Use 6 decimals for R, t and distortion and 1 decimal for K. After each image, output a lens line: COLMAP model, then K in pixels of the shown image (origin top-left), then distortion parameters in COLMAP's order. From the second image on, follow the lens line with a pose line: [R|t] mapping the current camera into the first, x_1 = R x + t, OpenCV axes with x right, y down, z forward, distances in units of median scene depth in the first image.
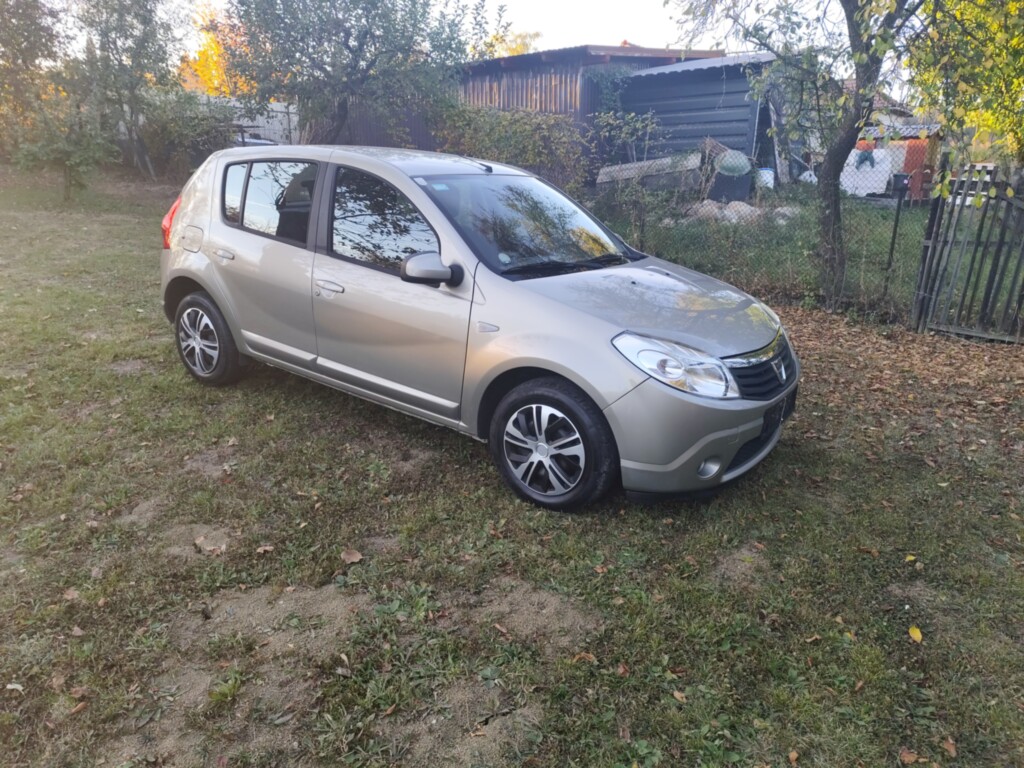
lens RADIAL K [[674.8, 0, 511.5], [0, 674.8, 392.8], [0, 0, 1]] dist [0.011905, 0.001862]
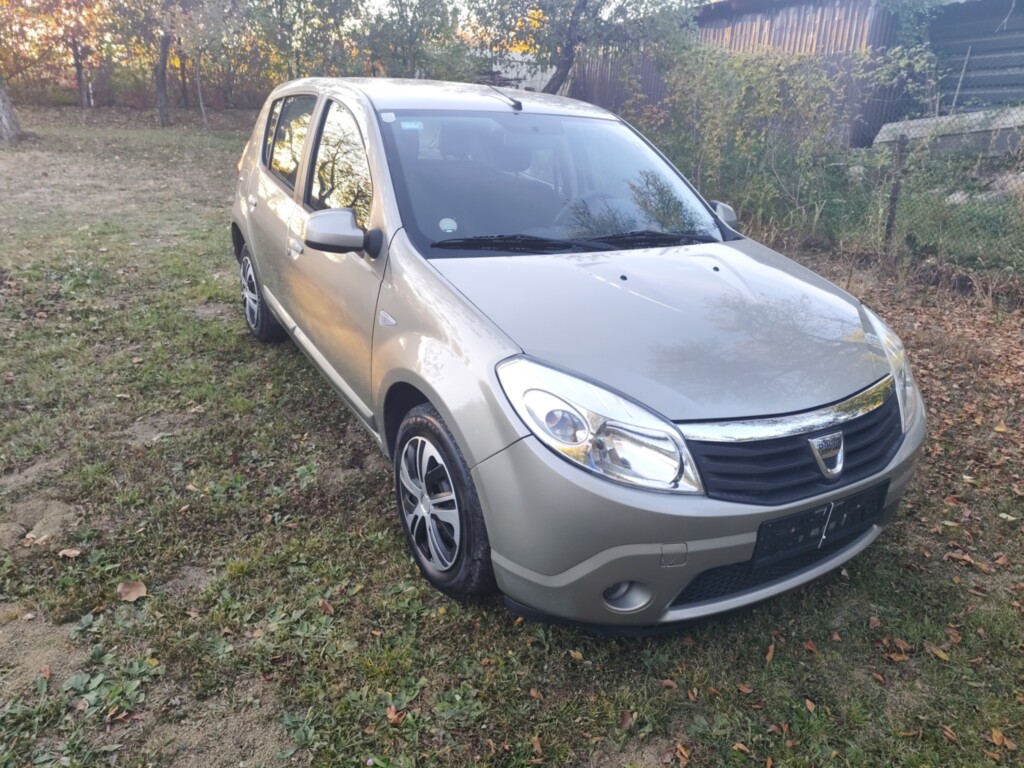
lens RADIAL K [[688.2, 0, 512.0], [0, 688.2, 384.0], [0, 0, 1]] dist [0.001872, 0.000140]
pose [[0.915226, 0.155826, -0.371591, 0.368402], [-0.141713, 0.987760, 0.065176, -0.094871], [0.377199, -0.006991, 0.926106, 0.365692]]
